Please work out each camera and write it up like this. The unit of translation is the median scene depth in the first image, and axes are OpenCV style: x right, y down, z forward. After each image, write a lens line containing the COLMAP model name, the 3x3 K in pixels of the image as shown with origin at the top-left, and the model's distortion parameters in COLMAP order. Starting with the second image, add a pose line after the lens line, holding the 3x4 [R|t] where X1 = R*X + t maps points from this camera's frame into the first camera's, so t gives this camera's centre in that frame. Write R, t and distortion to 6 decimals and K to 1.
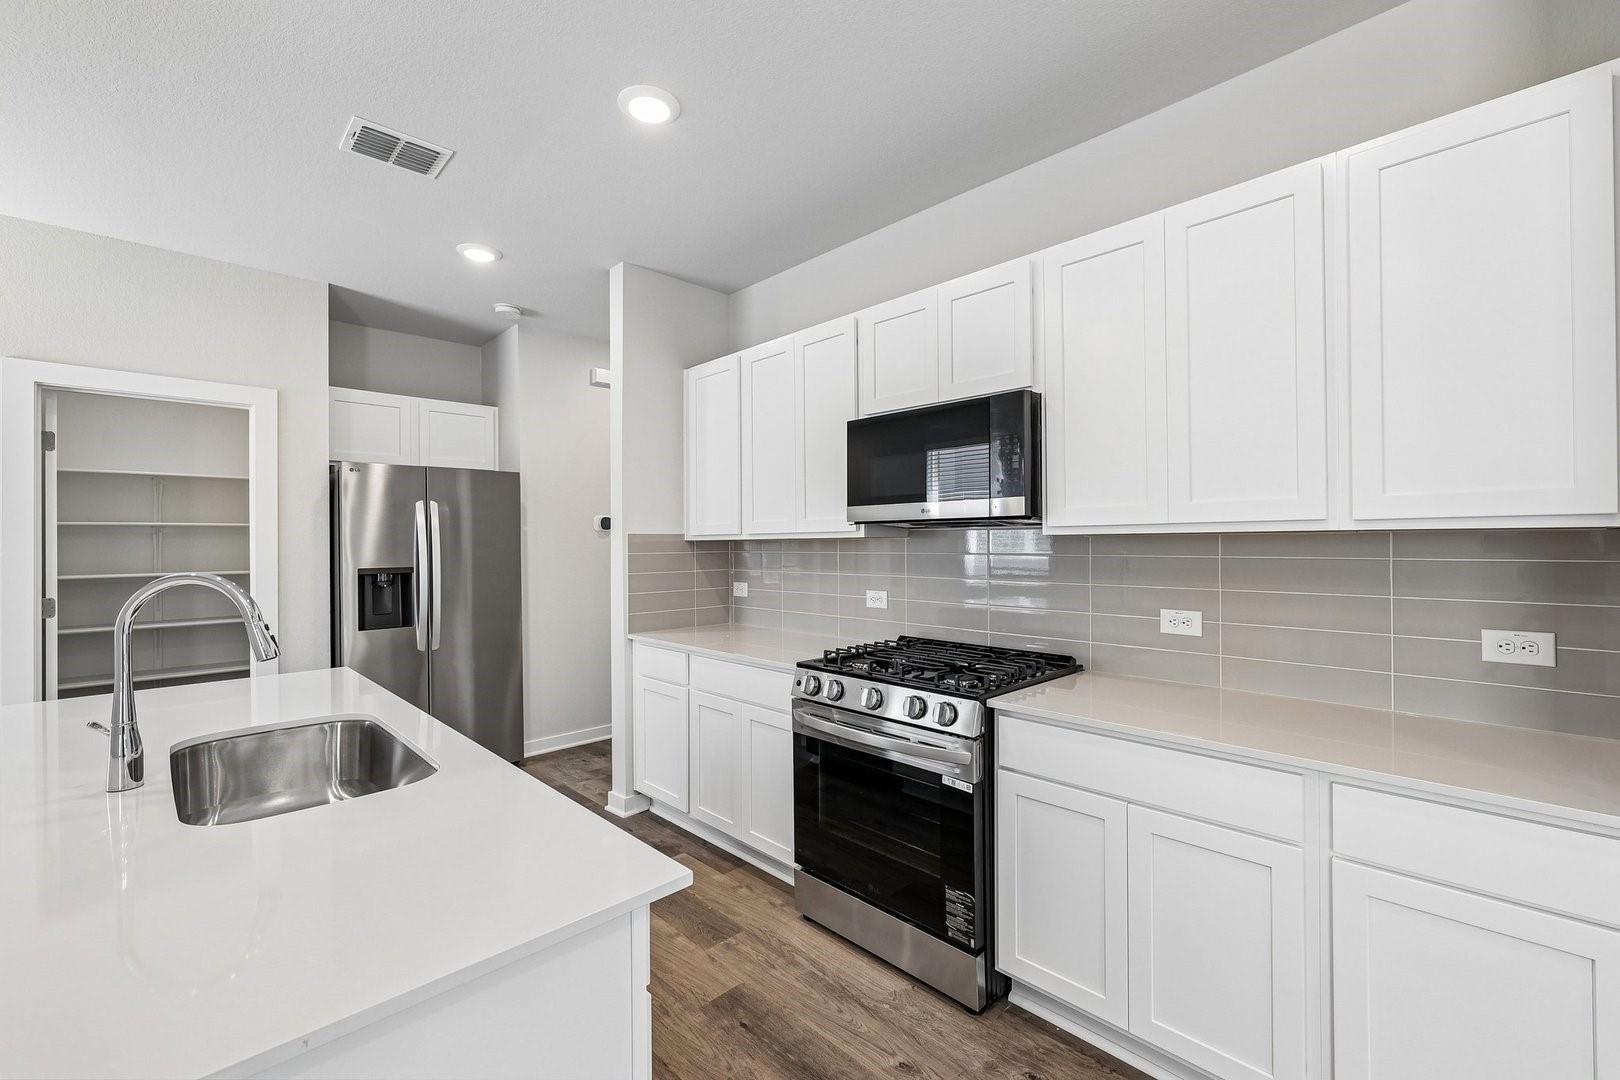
lens RADIAL K [[681.4, 0, 804.1], [0, 681.4, 539.2], [0, 0, 1]] dist [-0.001320, 0.000516]
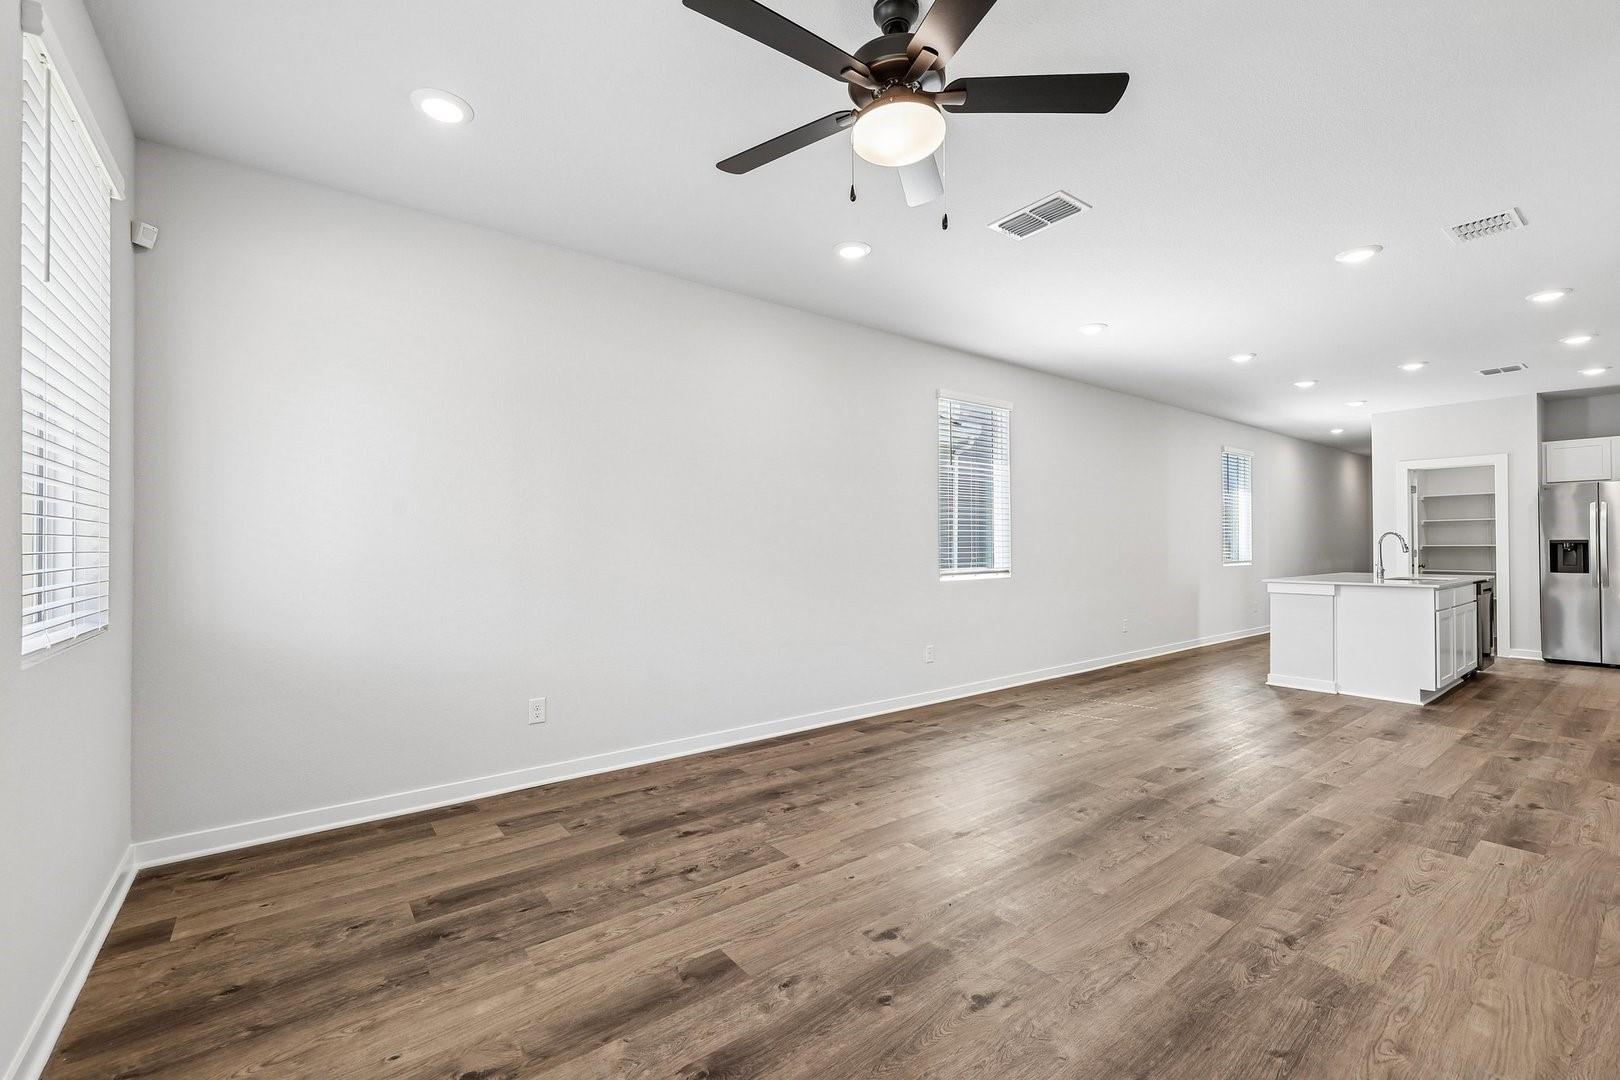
lens RADIAL K [[681.4, 0, 811.3], [0, 681.4, 539.9], [0, 0, 1]] dist [-0.001320, 0.000516]
pose [[-0.106270, 0.000860, -0.994337, 1.446766], [0.006161, 0.999981, 0.000207, 0.029063], [0.994318, -0.006105, -0.106274, -0.848884]]
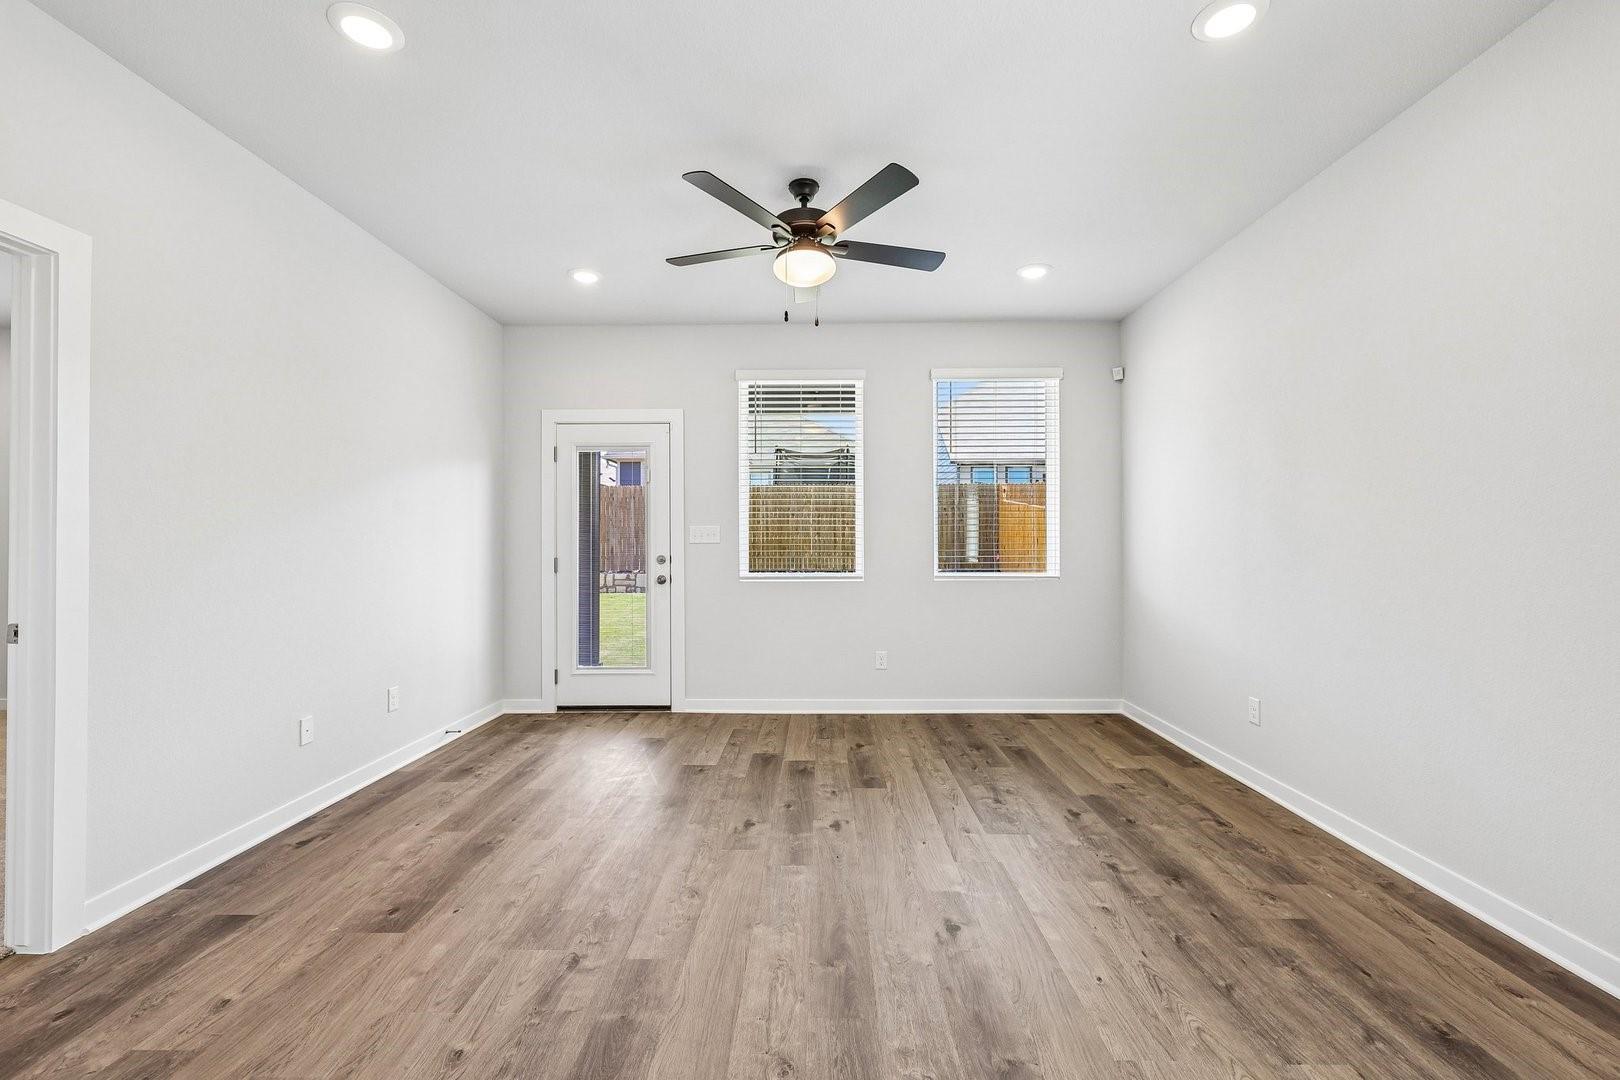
lens RADIAL K [[681.4, 0, 813.5], [0, 681.4, 540.1], [0, 0, 1]] dist [-0.001320, 0.000516]
pose [[-0.715330, 0.013836, 0.698650, 0.325784], [0.007176, 0.999897, -0.012454, 0.042341], [-0.698750, -0.003895, -0.715355, -0.261116]]
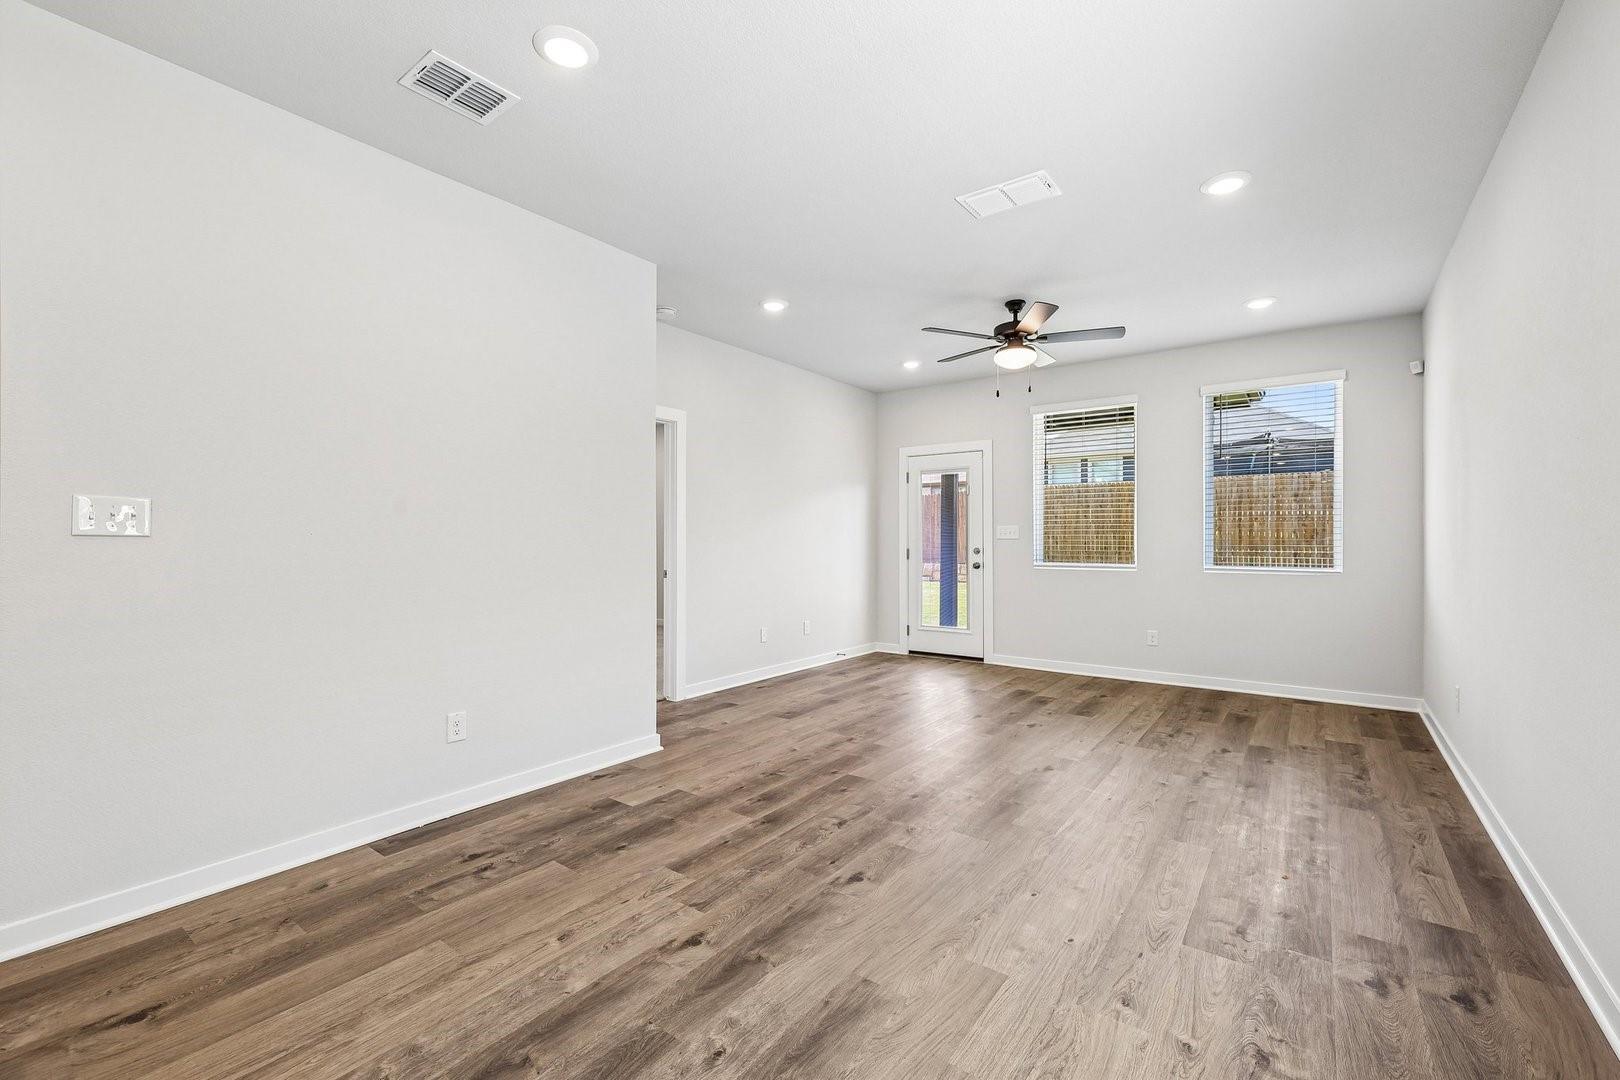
lens RADIAL K [[681.4, 0, 812.7], [0, 681.4, 538.5], [0, 0, 1]] dist [-0.001320, 0.000516]
pose [[-0.170340, 0.010359, 0.985331, -0.255346], [-0.000633, 0.999943, -0.010622, 0.048422], [-0.985385, -0.002433, -0.170323, -0.262482]]
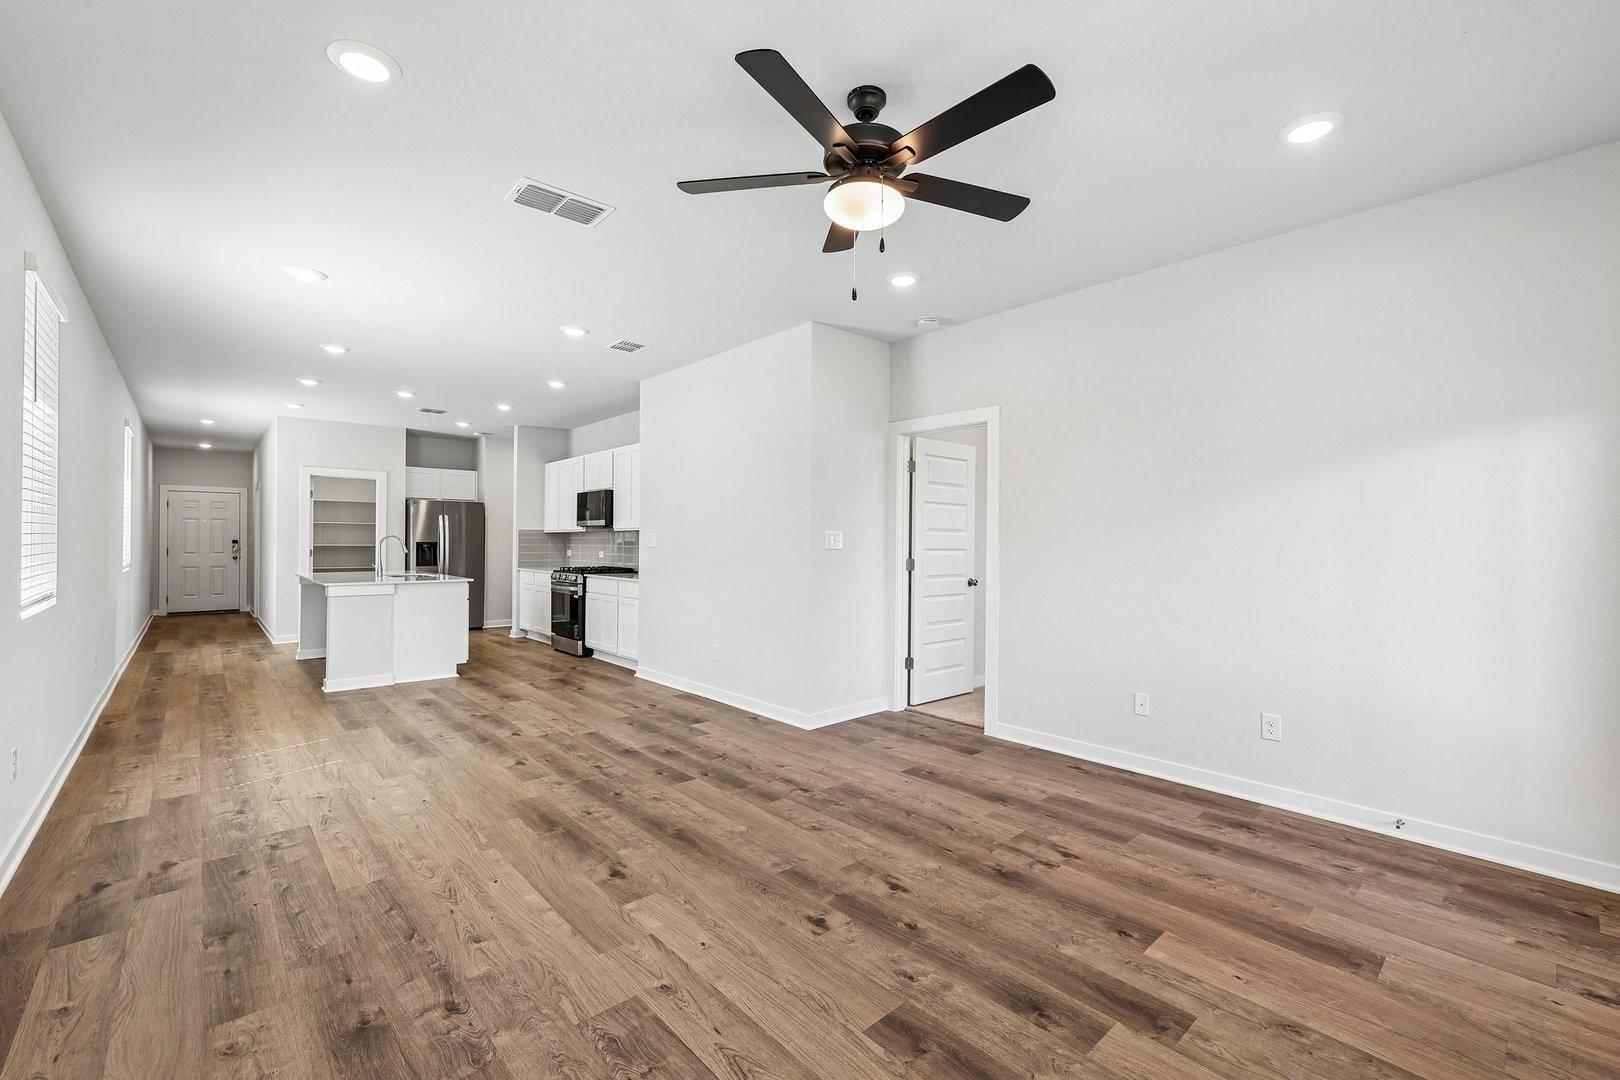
lens RADIAL K [[681.4, 0, 815.2], [0, 681.4, 538.1], [0, 0, 1]] dist [-0.001320, 0.000516]
pose [[0.999617, 0.014626, -0.023492, 0.871748], [-0.014737, 0.999881, -0.004553, 0.018296], [0.023423, 0.004898, 0.999714, -1.469058]]
